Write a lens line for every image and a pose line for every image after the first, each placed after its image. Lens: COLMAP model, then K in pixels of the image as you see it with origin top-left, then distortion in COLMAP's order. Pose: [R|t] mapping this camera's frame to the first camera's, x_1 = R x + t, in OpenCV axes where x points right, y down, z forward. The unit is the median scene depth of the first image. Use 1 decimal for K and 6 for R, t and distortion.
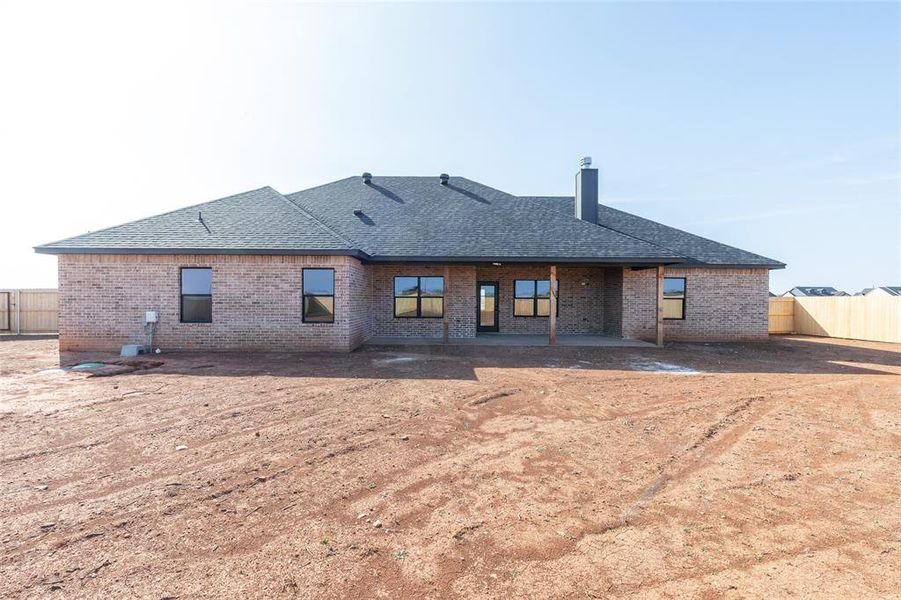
lens RADIAL K [[435.6, 0, 451.3], [0, 435.6, 298.1], [0, 0, 1]] dist [-0.000393, -0.000128]
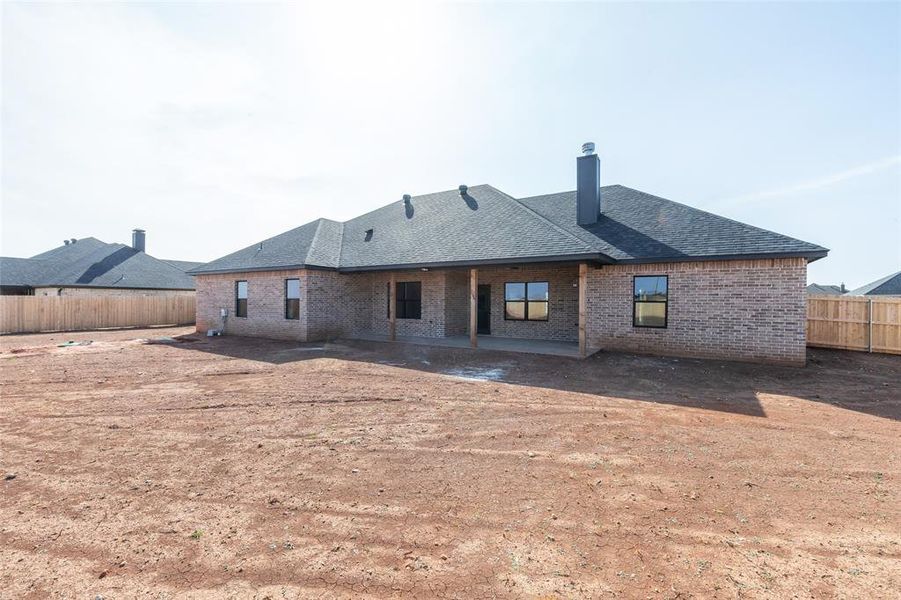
lens RADIAL K [[435.6, 0, 451.3], [0, 435.6, 298.1], [0, 0, 1]] dist [-0.000393, -0.000128]
pose [[0.818600, -0.004092, -0.574349, 0.670098], [-0.000717, 0.999967, -0.008147, 0.001552], [0.574363, 0.007081, 0.818570, 0.127183]]
